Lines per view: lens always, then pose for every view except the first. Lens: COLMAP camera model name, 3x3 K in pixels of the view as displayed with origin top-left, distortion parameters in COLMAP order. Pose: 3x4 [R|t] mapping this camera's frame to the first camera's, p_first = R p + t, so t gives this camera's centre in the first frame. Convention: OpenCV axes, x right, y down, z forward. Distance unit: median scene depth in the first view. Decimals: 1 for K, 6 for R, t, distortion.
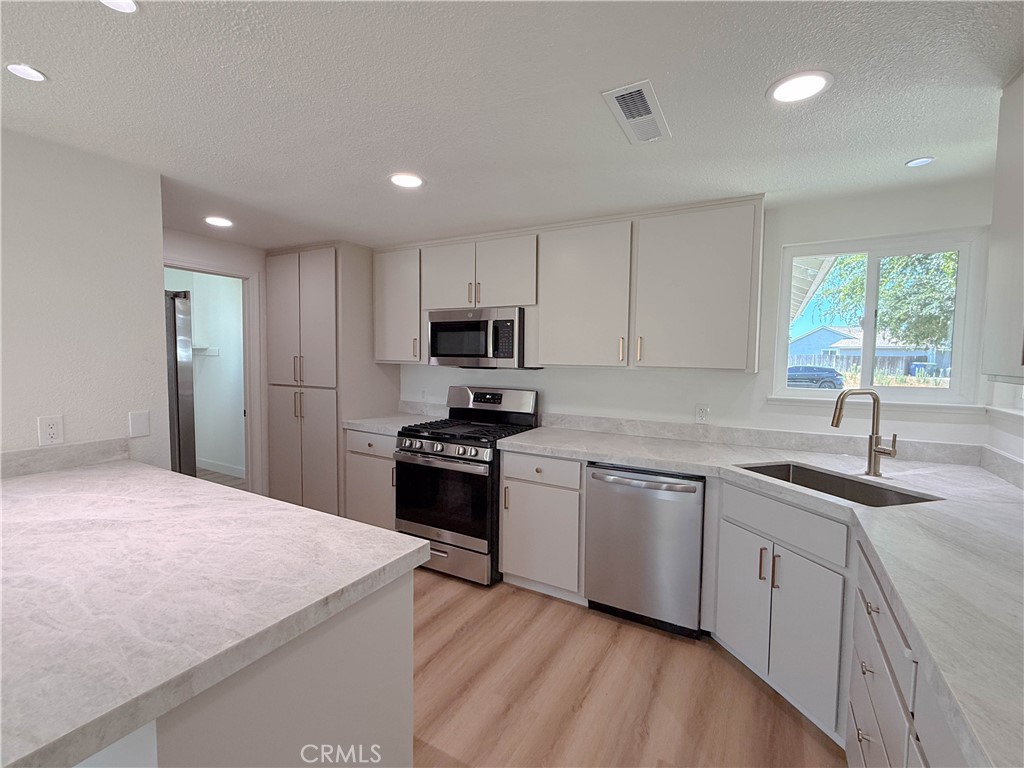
lens RADIAL K [[462.8, 0, 511.3], [0, 462.8, 376.8], [0, 0, 1]] dist [-0.001482, 0.000368]
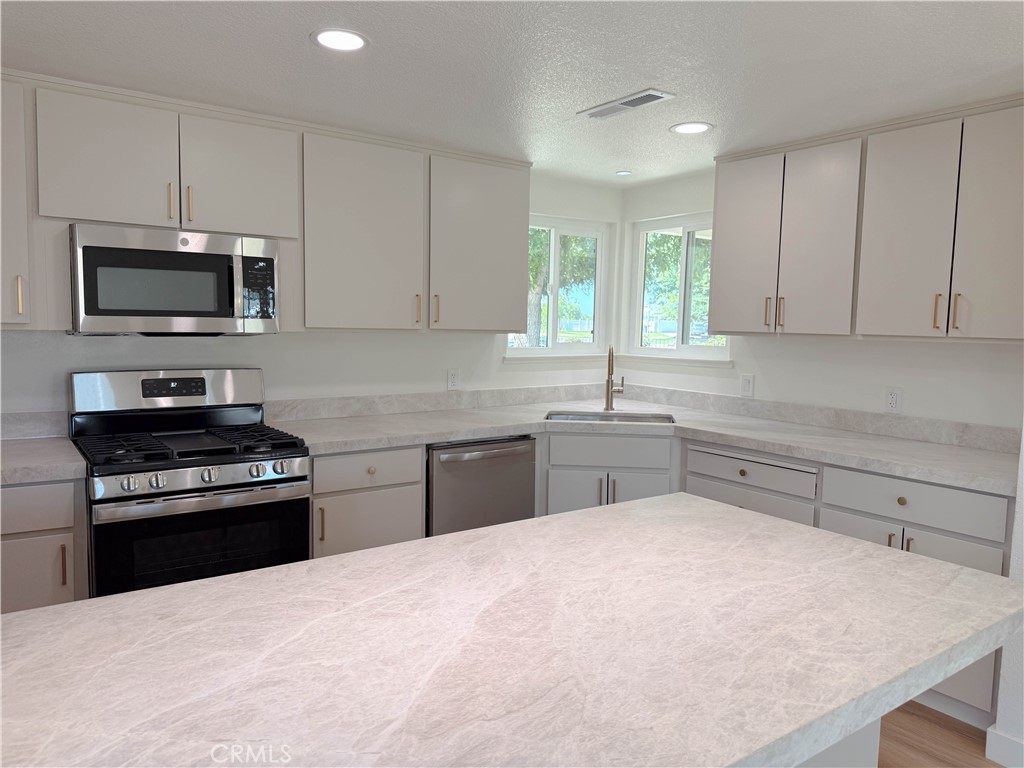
lens RADIAL K [[718.4, 0, 510.0], [0, 718.4, 388.3], [0, 0, 1]] dist [0.000889, -0.006909]
pose [[0.419300, -0.087974, 0.903575, -1.156237], [0.029440, 0.996088, 0.083320, -0.024996], [-0.907370, -0.008335, 0.420249, 0.412969]]
